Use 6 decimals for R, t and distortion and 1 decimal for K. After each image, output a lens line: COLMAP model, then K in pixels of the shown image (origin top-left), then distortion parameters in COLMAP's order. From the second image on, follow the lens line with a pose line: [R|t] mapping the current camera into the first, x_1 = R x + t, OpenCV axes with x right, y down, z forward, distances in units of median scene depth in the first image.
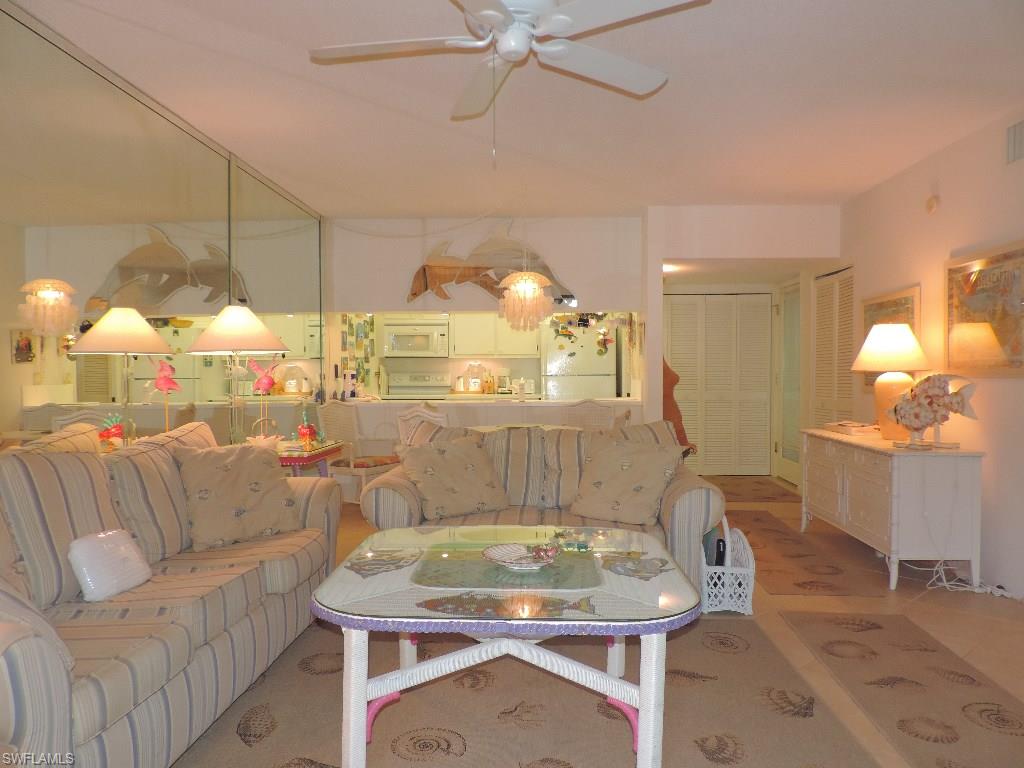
lens RADIAL K [[731.8, 0, 512.0], [0, 731.8, 384.0], [0, 0, 1]] dist [-0.010409, -0.009989]
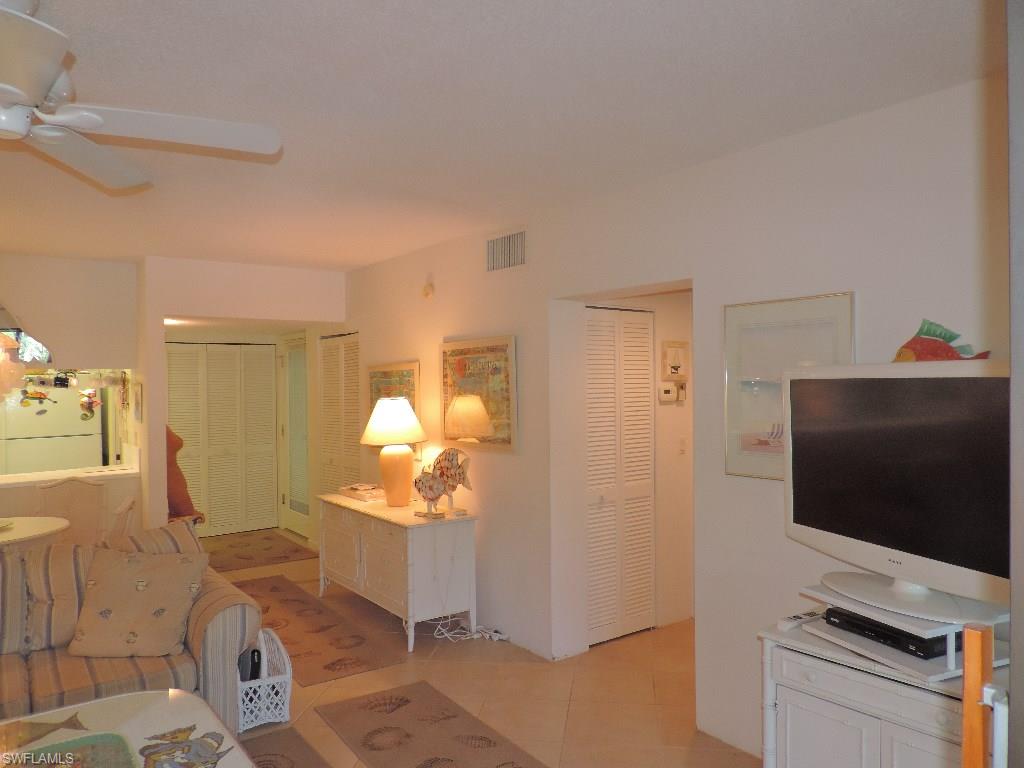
lens RADIAL K [[731.8, 0, 512.0], [0, 731.8, 384.0], [0, 0, 1]] dist [-0.010409, -0.009989]
pose [[0.779254, -0.009422, 0.626637, -0.034758], [0.023670, 0.999616, -0.014404, -0.088956], [-0.626261, 0.026057, 0.779178, 0.041620]]
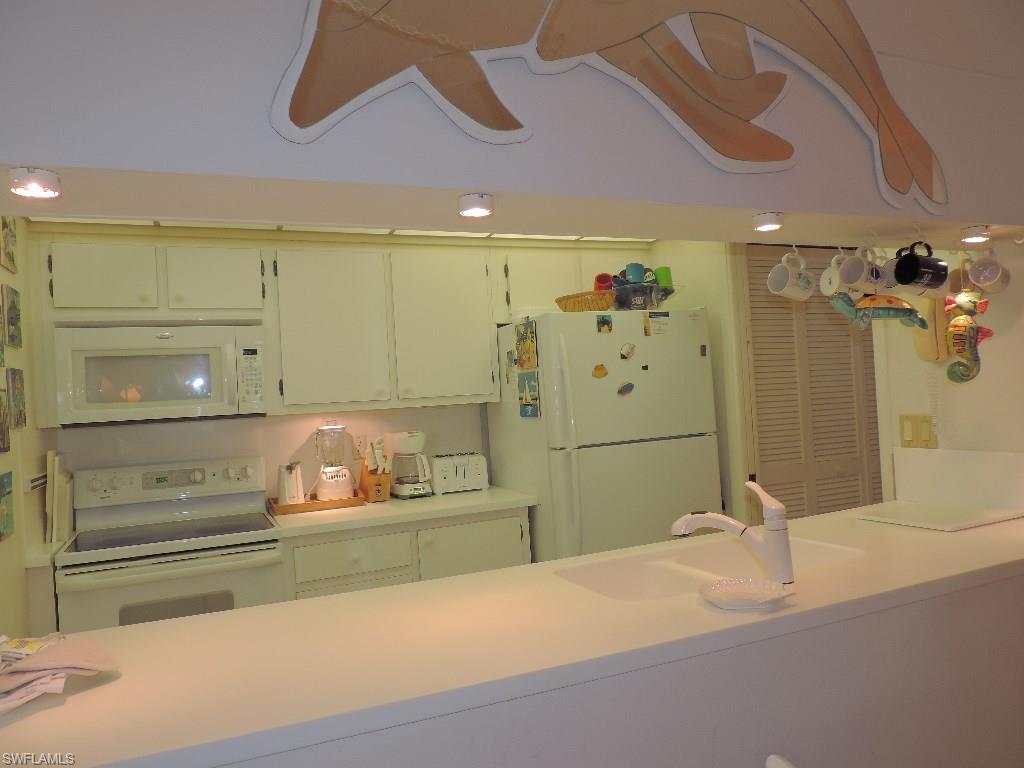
lens RADIAL K [[731.8, 0, 512.0], [0, 731.8, 384.0], [0, 0, 1]] dist [-0.010409, -0.009989]
pose [[0.902591, -0.043319, 0.428313, -0.262674], [0.065497, 0.997160, -0.037171, -0.060857], [-0.425487, 0.061604, 0.902865, 1.253427]]
